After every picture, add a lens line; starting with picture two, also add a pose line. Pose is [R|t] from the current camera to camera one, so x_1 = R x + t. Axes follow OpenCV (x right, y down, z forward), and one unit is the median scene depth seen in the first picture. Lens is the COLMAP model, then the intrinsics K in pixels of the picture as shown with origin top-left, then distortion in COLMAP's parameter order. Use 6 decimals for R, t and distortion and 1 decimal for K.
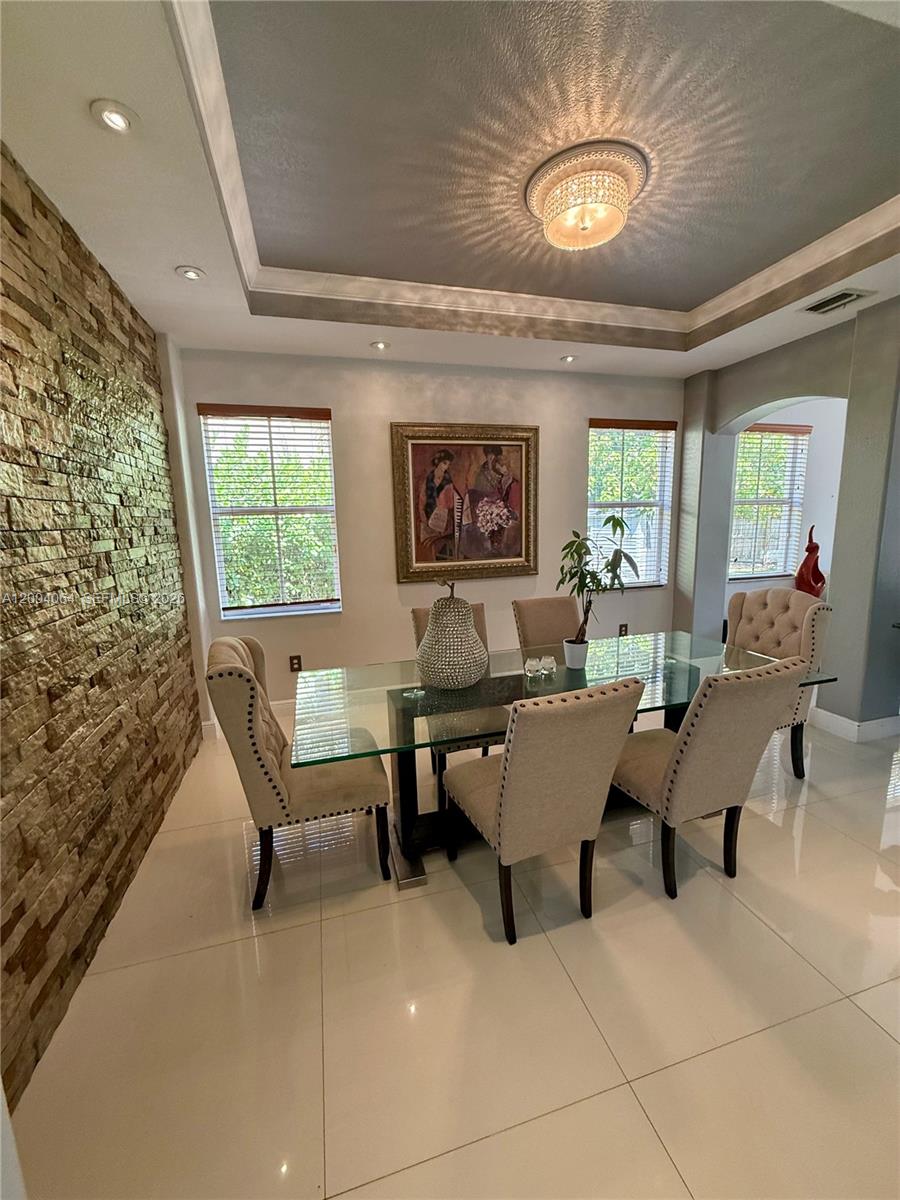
lens RADIAL K [[475.7, 0, 450.0], [0, 475.7, 600.0], [0, 0, 1]] dist [-0.002701, -0.000086]
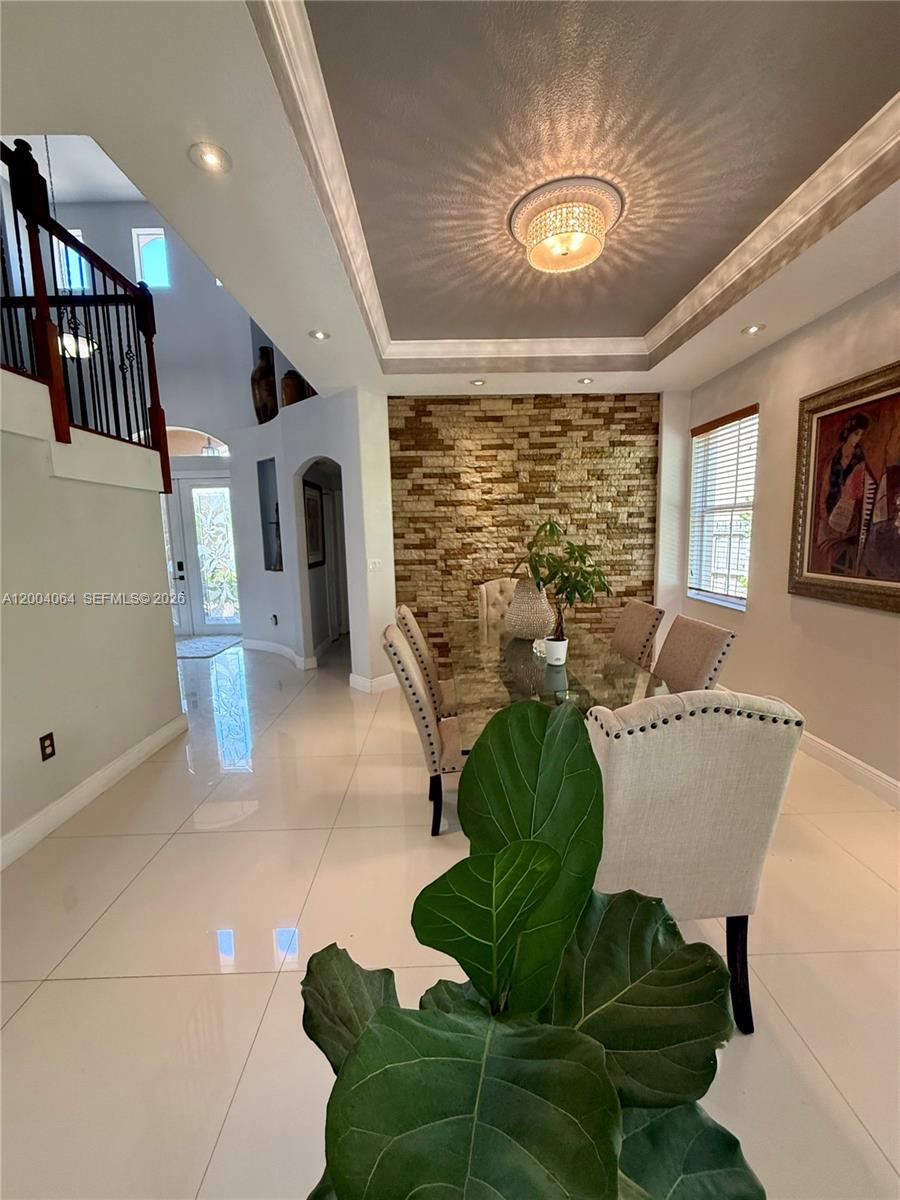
lens RADIAL K [[475.7, 0, 450.0], [0, 475.7, 600.0], [0, 0, 1]] dist [-0.002701, -0.000086]
pose [[-0.247690, 0.171509, -0.953538, 0.831139], [-0.122005, 0.970850, 0.206314, -0.122758], [0.961127, 0.167439, -0.219545, 0.621521]]
